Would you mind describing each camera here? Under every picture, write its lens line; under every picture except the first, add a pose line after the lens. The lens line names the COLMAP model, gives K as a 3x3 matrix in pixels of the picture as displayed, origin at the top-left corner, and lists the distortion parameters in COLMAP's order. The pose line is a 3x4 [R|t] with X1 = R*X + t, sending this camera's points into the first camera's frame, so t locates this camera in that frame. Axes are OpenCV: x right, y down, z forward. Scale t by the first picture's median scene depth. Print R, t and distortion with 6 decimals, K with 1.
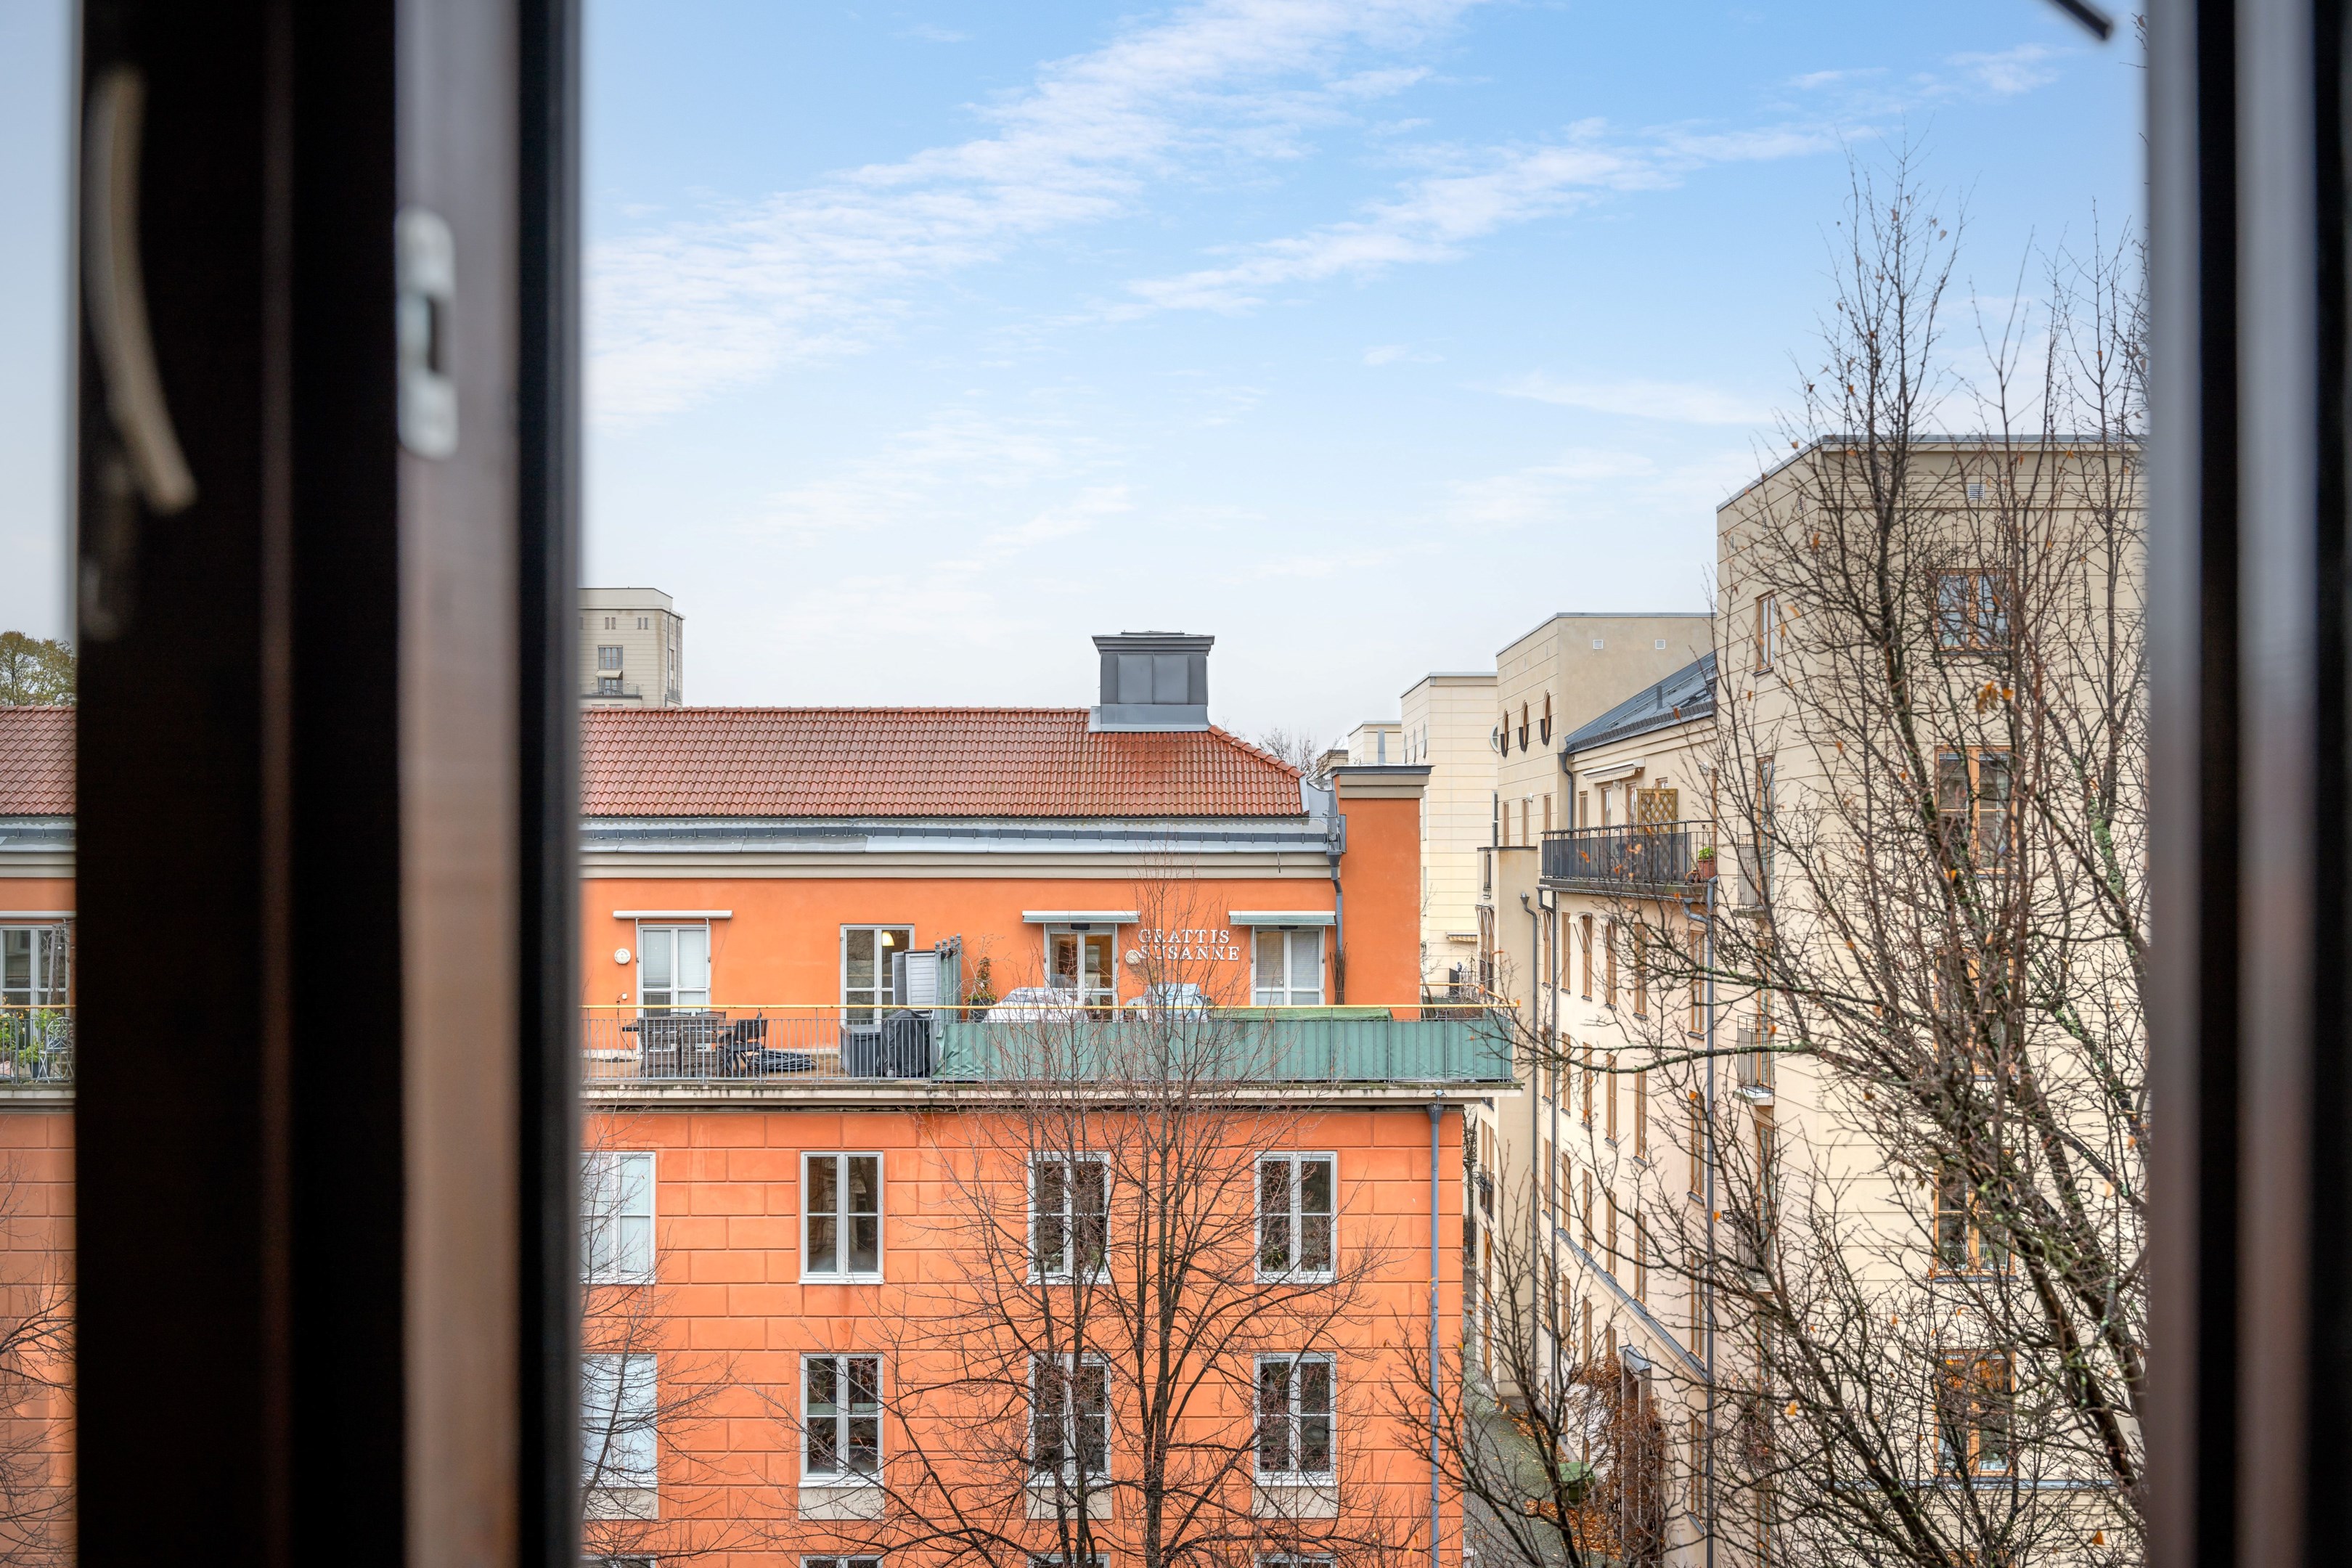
lens RADIAL K [[2228.9, 0, 1176.0], [0, 2228.9, 913.6], [0, 0, 1]] dist [0.003945, 0.004906]
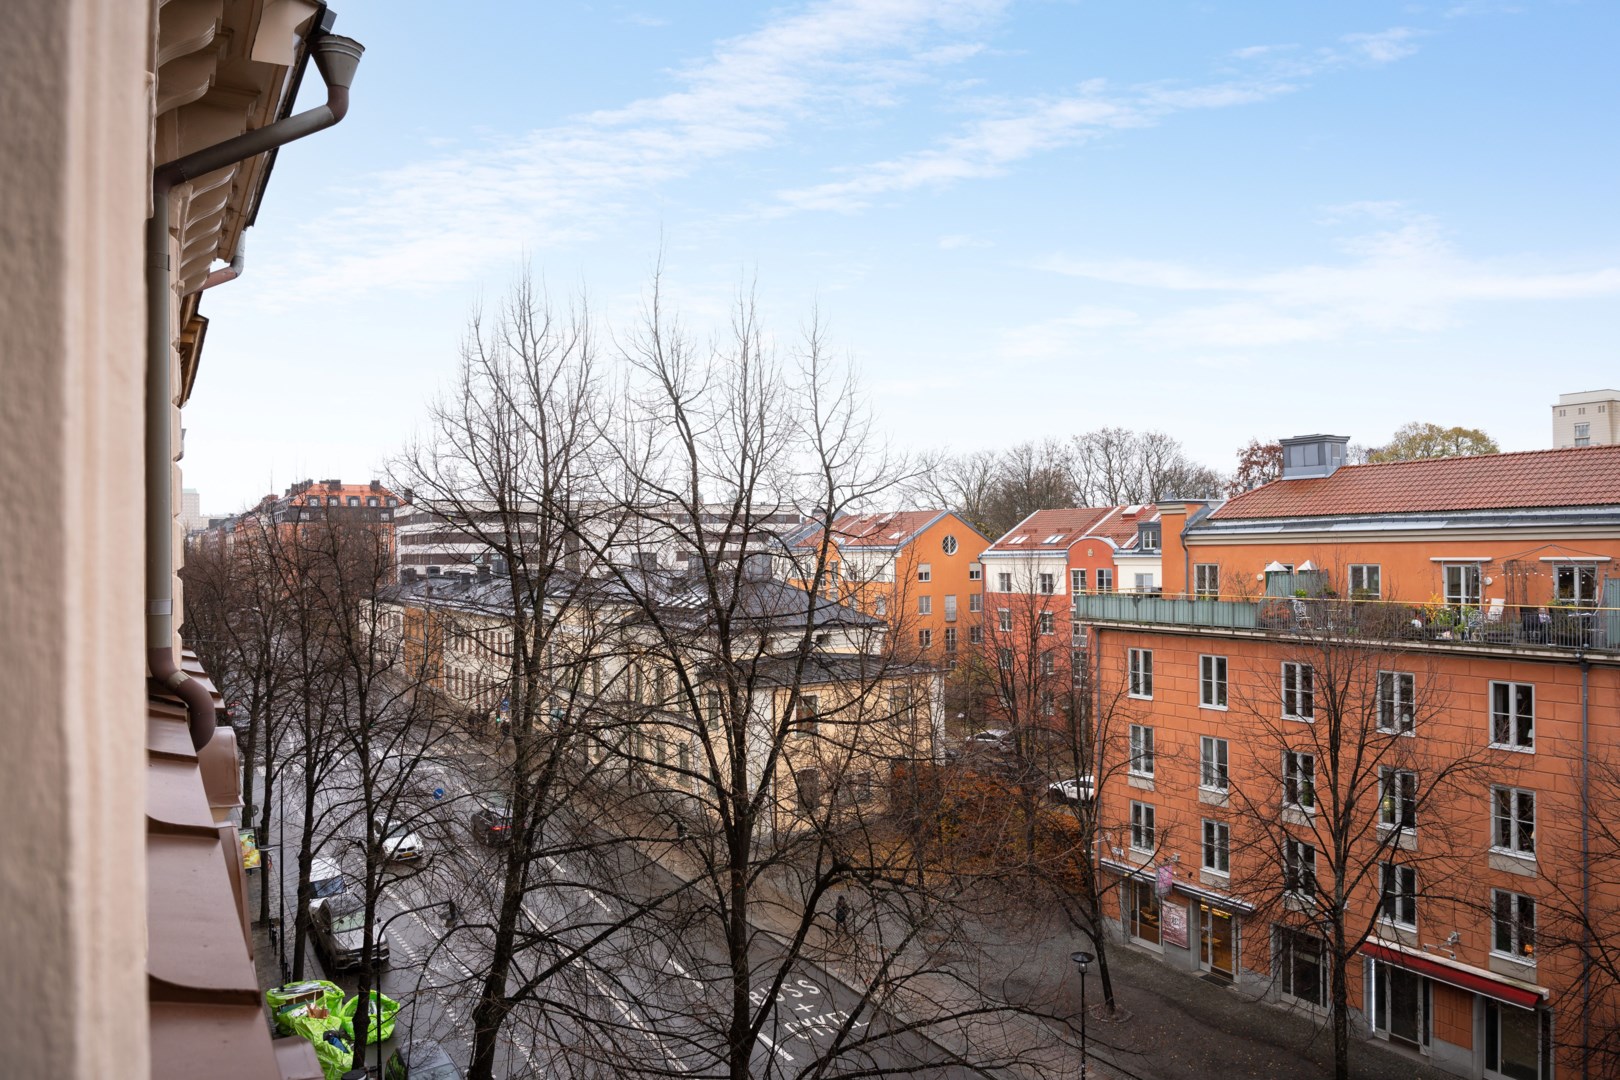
lens RADIAL K [[1091.1, 0, 810.0], [0, 1091.1, 540.0], [0, 0, 1]] dist [-0.000257, -0.000984]
pose [[0.498948, -0.015927, -0.866486, 0.441899], [0.001273, 0.999844, -0.017645, -0.000138], [0.866631, 0.007701, 0.498890, 0.006947]]
